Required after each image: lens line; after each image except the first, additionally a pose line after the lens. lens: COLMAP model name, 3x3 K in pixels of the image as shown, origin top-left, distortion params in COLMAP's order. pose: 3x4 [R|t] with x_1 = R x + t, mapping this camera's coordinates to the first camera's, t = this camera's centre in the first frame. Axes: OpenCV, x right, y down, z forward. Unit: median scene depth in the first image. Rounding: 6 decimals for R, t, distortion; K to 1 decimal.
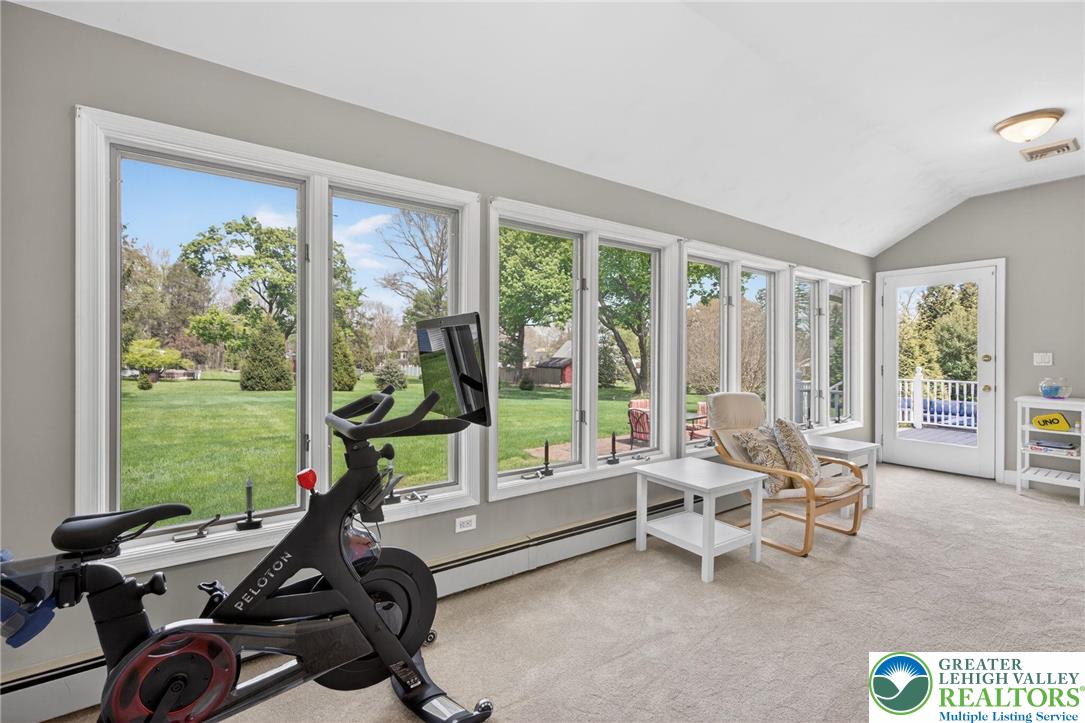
lens RADIAL K [[481.5, 0, 544.2], [0, 481.5, 354.9], [0, 0, 1]] dist [0.000544, 0.000152]
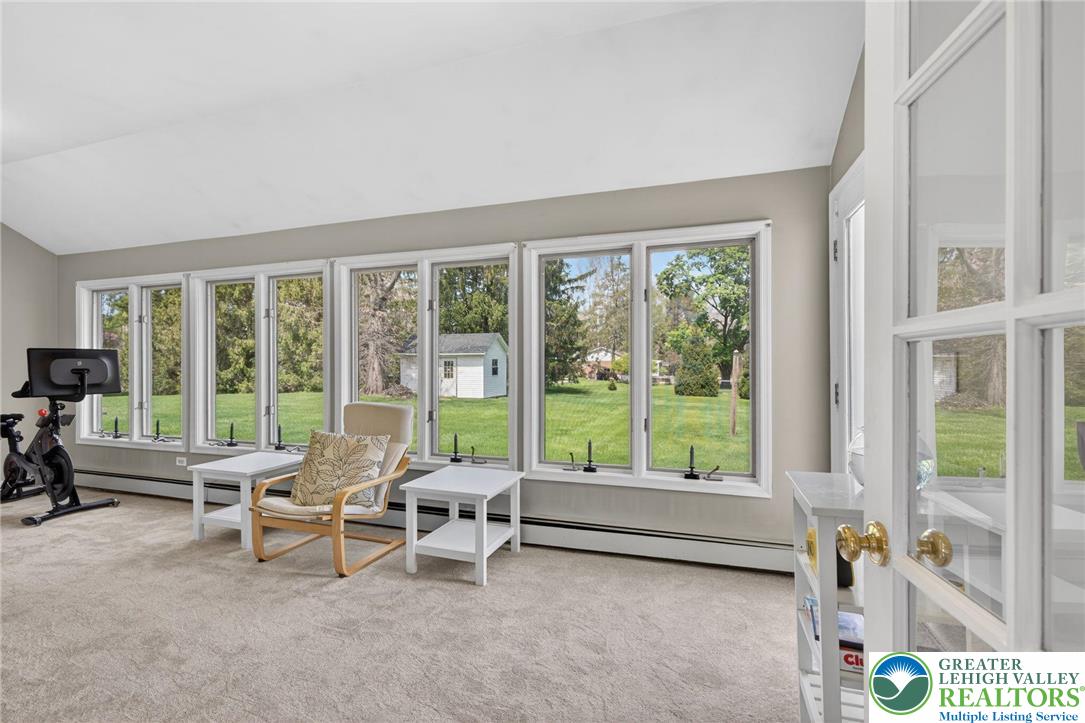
lens RADIAL K [[485.1, 0, 544.5], [0, 485.1, 366.1], [0, 0, 1]] dist [-0.001248, -0.000307]
pose [[0.577790, -0.000847, -0.816185, 0.090945], [0.005100, 0.999984, 0.002572, 0.000234], [0.816170, -0.005649, 0.577785, 0.047270]]
